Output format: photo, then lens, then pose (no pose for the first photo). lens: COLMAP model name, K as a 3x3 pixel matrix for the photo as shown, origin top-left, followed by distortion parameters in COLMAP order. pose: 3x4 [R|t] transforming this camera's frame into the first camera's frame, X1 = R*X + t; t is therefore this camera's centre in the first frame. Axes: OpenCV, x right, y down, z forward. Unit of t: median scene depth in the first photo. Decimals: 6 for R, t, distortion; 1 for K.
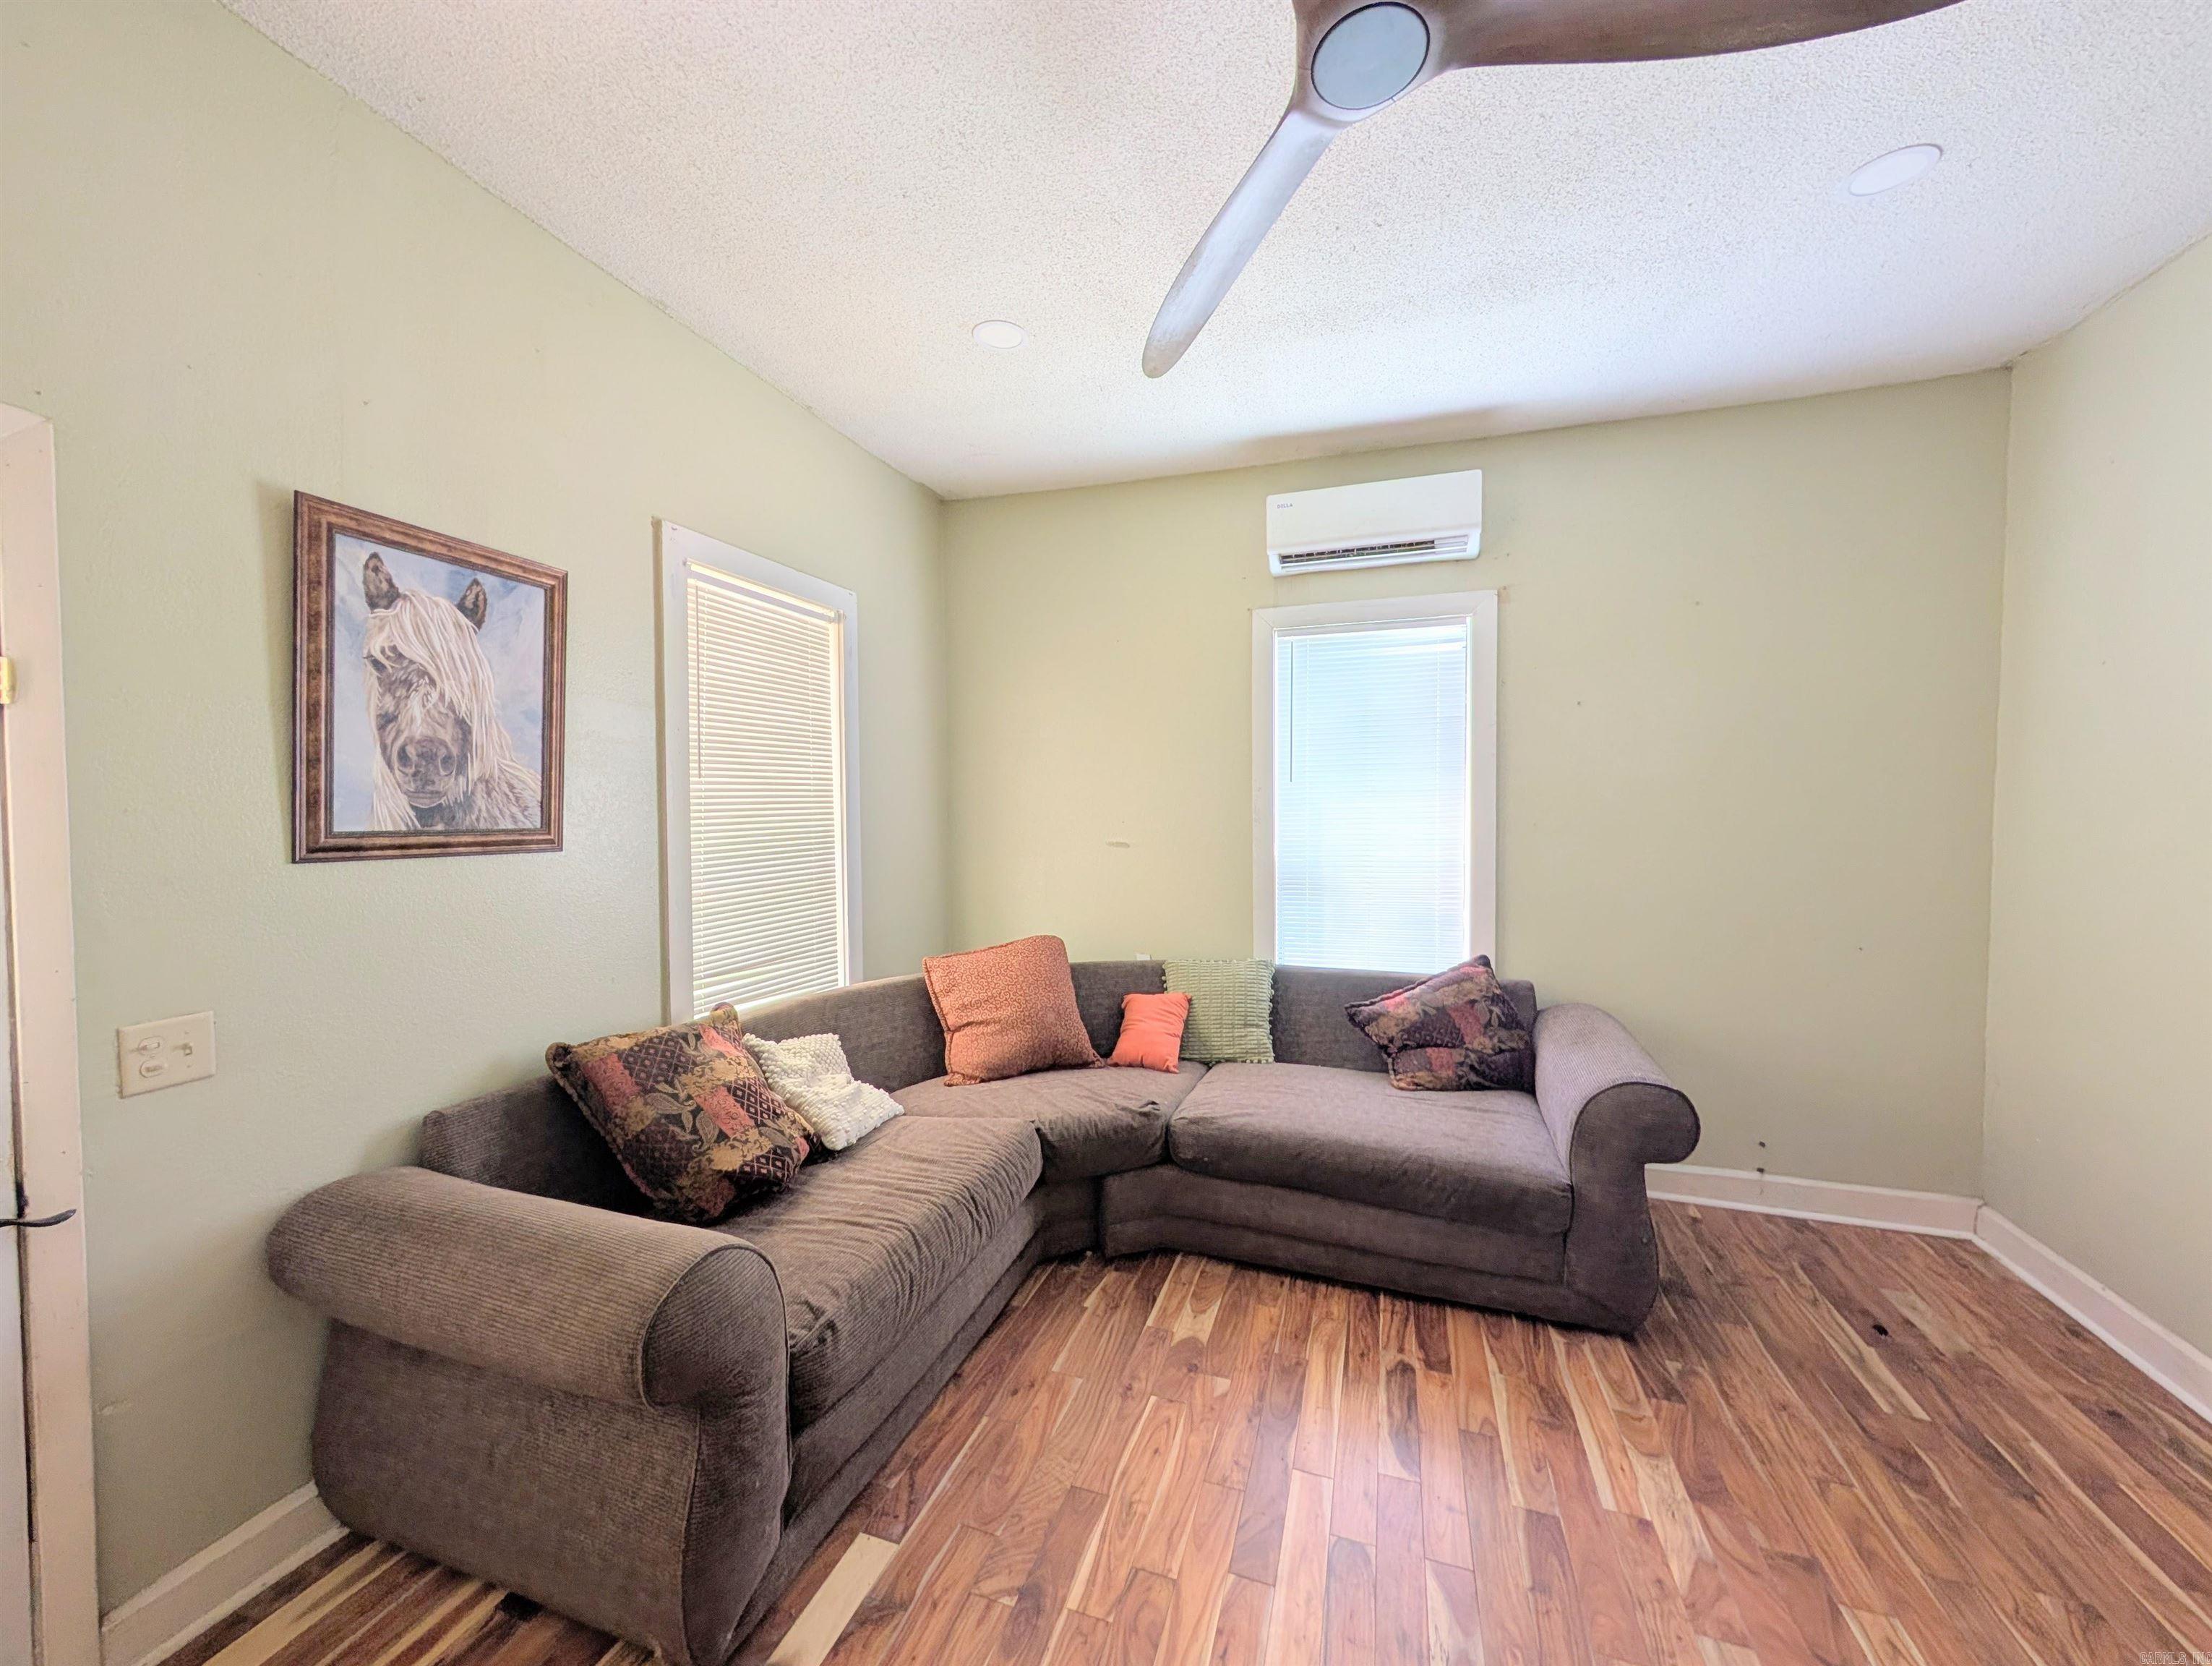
lens RADIAL K [[832.1, 0, 1108.6], [0, 832.1, 831.0], [0, 0, 1]] dist [-0.007575, 0.001292]
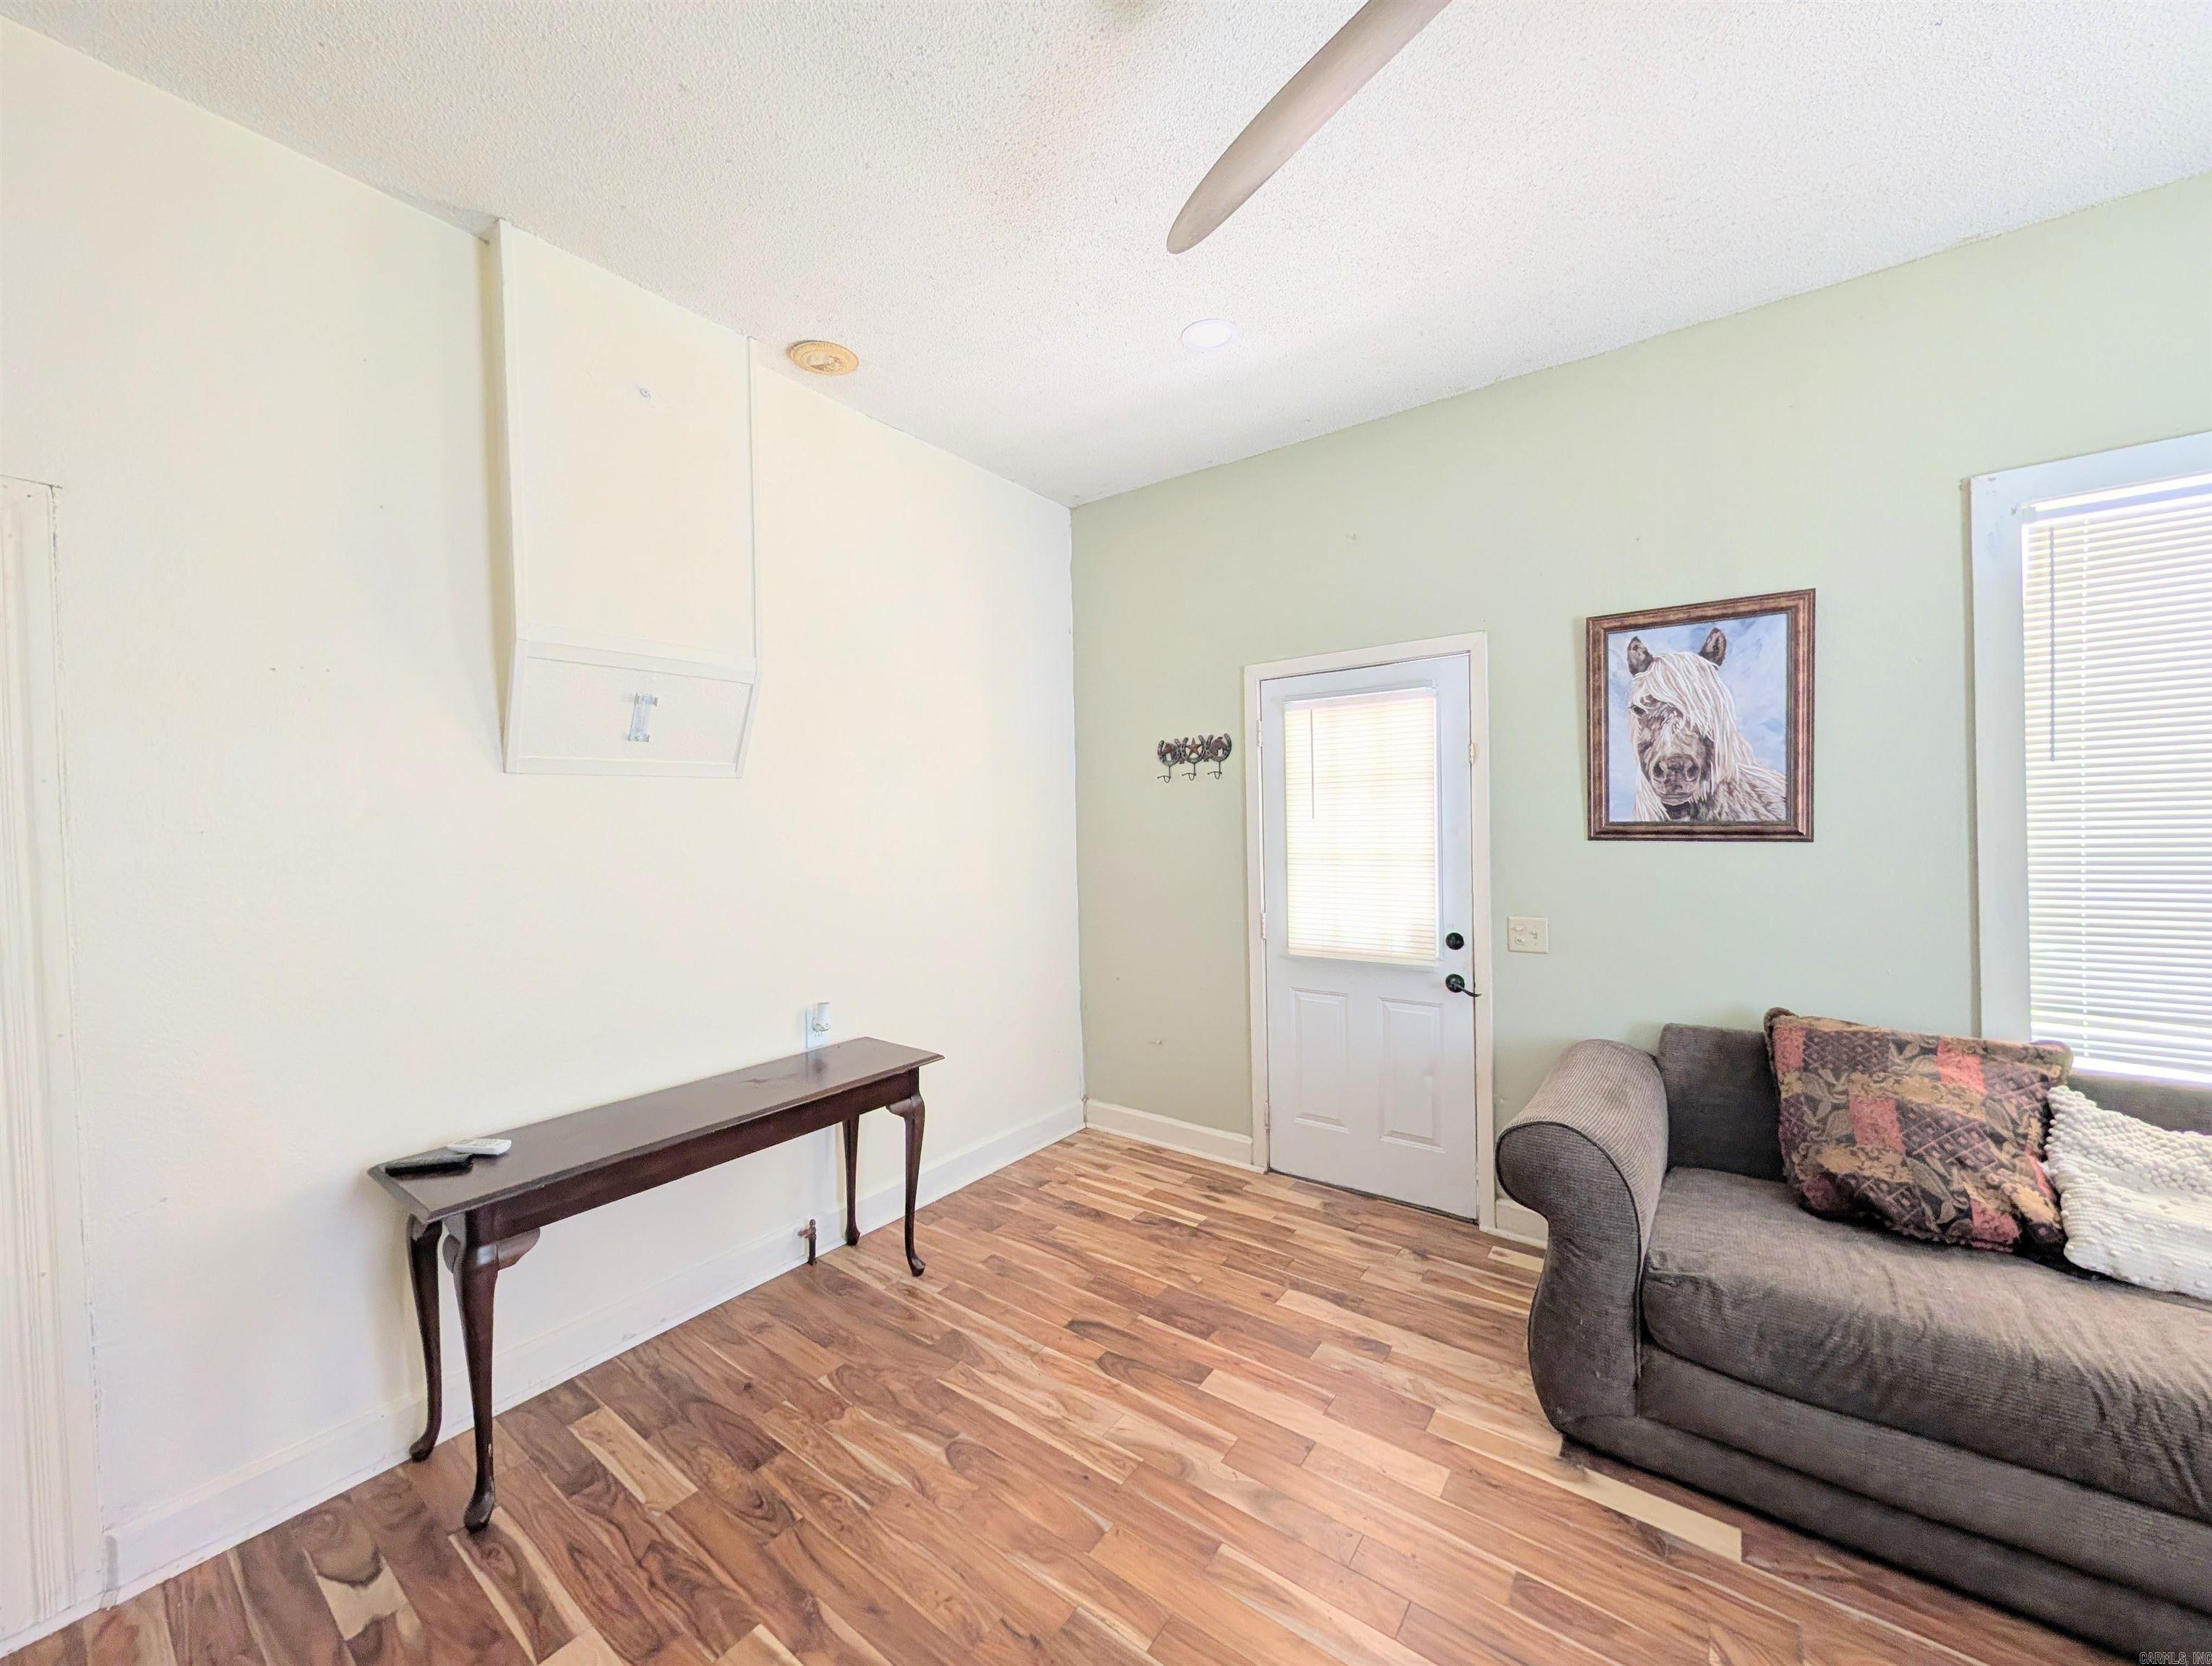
lens RADIAL K [[832.1, 0, 1108.3], [0, 832.1, 826.3], [0, 0, 1]] dist [-0.007575, 0.001292]
pose [[-0.311758, 0.014579, -0.950050, 0.783618], [-0.009784, 0.999780, 0.018553, -0.008930], [0.950111, 0.015080, -0.311547, 0.517530]]
